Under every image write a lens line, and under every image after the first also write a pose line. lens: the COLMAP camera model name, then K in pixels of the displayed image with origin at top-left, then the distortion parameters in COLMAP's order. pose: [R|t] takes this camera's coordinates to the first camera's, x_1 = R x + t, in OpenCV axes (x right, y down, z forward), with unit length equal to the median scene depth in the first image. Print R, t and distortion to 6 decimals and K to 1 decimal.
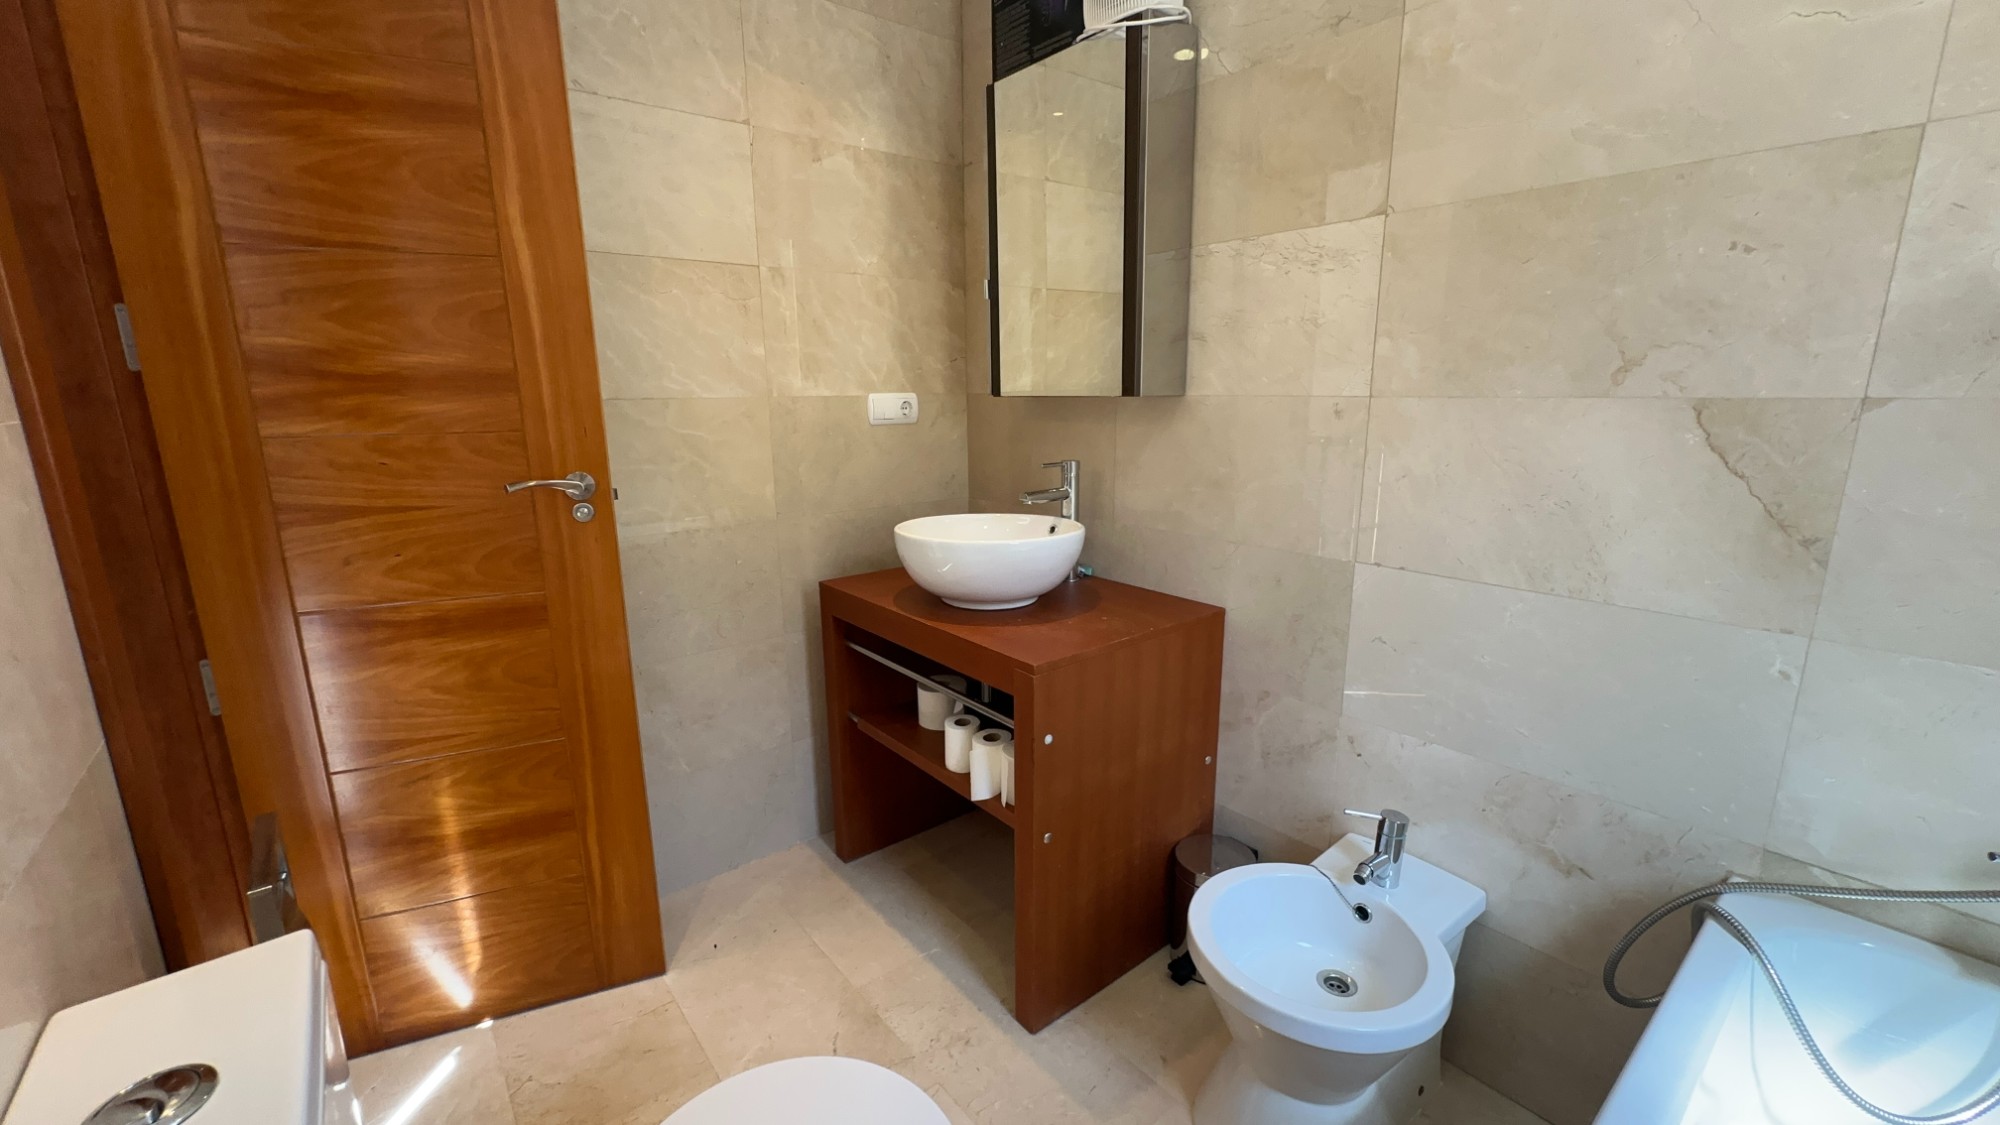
lens RADIAL K [[797.2, 0, 1000.0], [0, 797.2, 562.5], [0, 0, 1]] dist [0.000885, -0.000139]
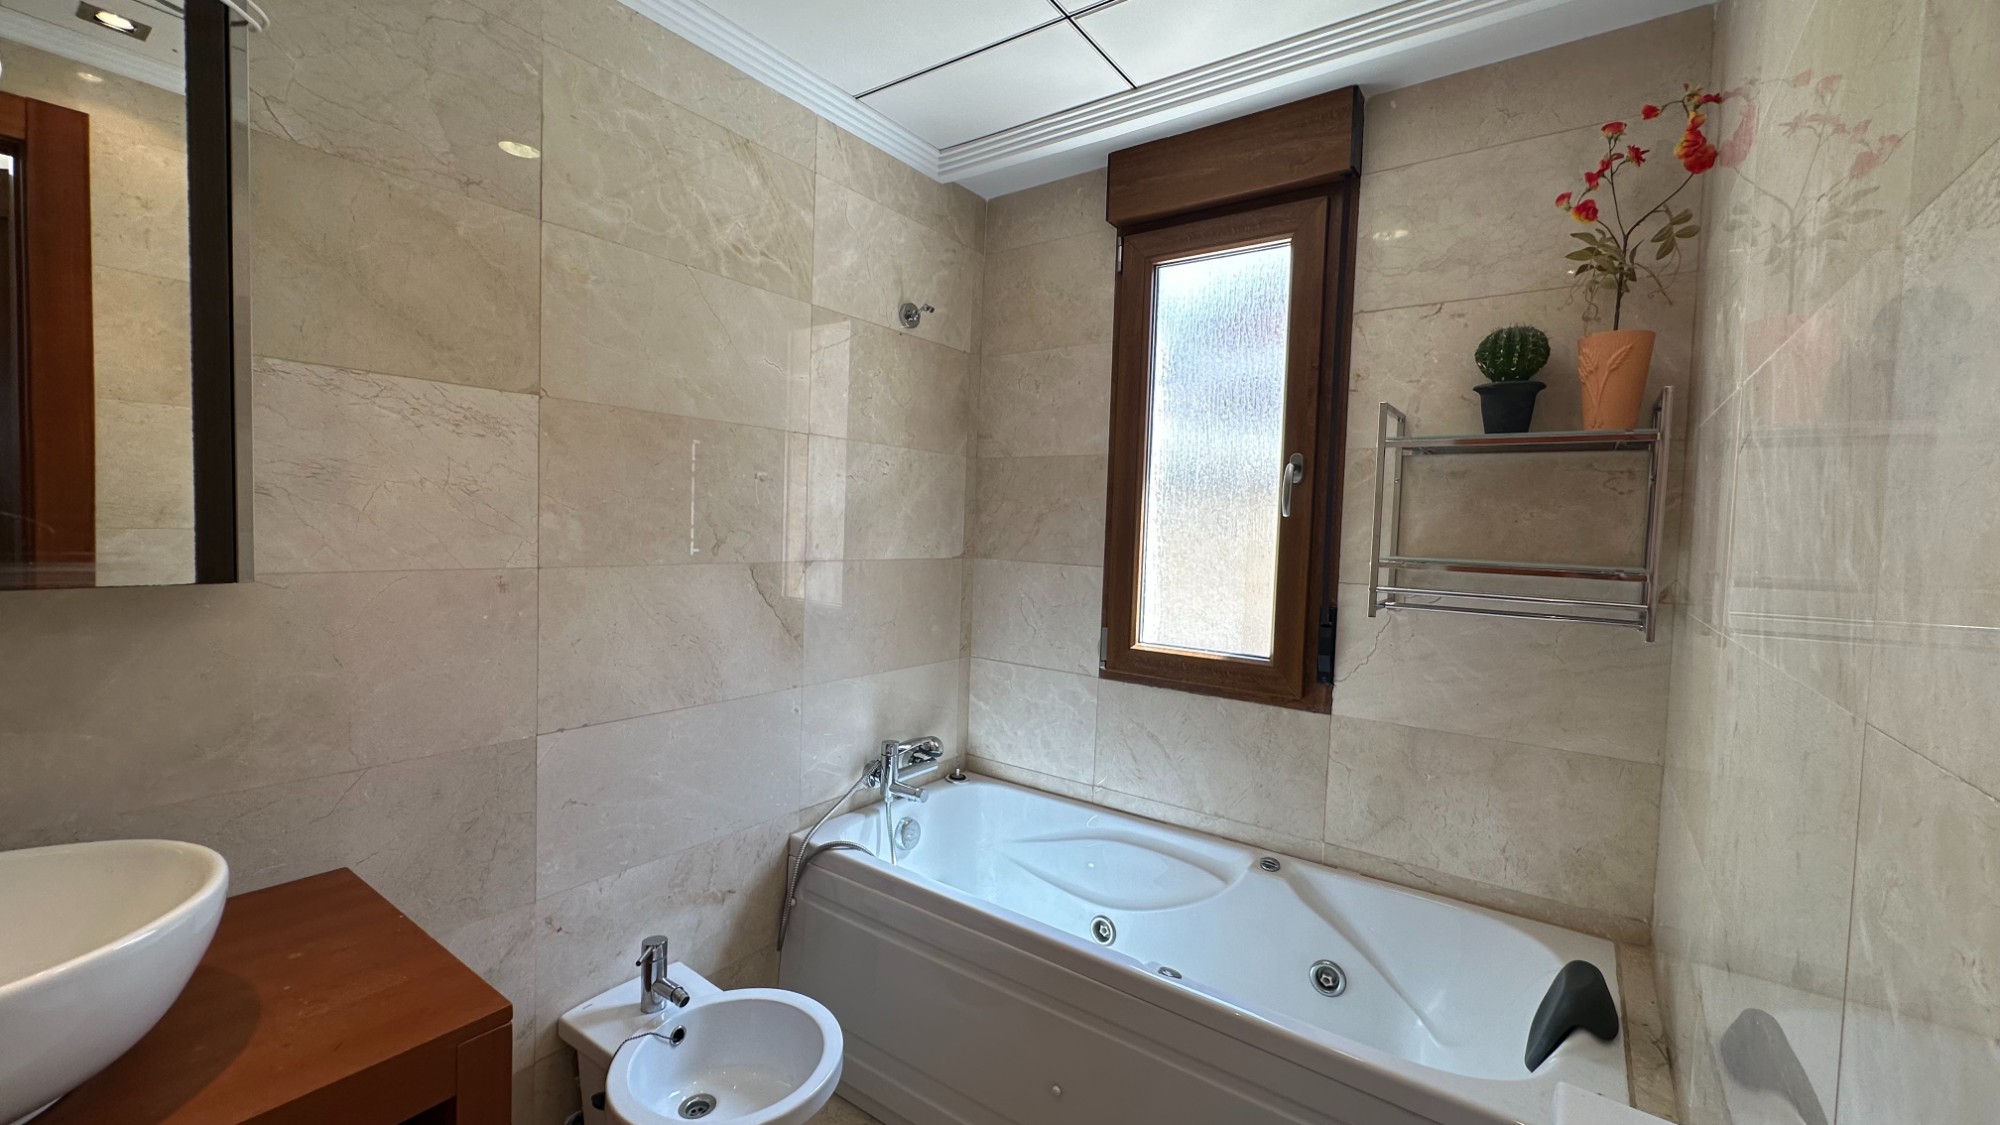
lens RADIAL K [[797.2, 0, 1000.0], [0, 797.2, 562.5], [0, 0, 1]] dist [0.000885, -0.000139]
pose [[-0.252349, -0.047790, 0.966455, -0.670239], [0.177694, 0.979506, 0.094833, -0.214706], [-0.951181, 0.195664, -0.238685, 0.714188]]
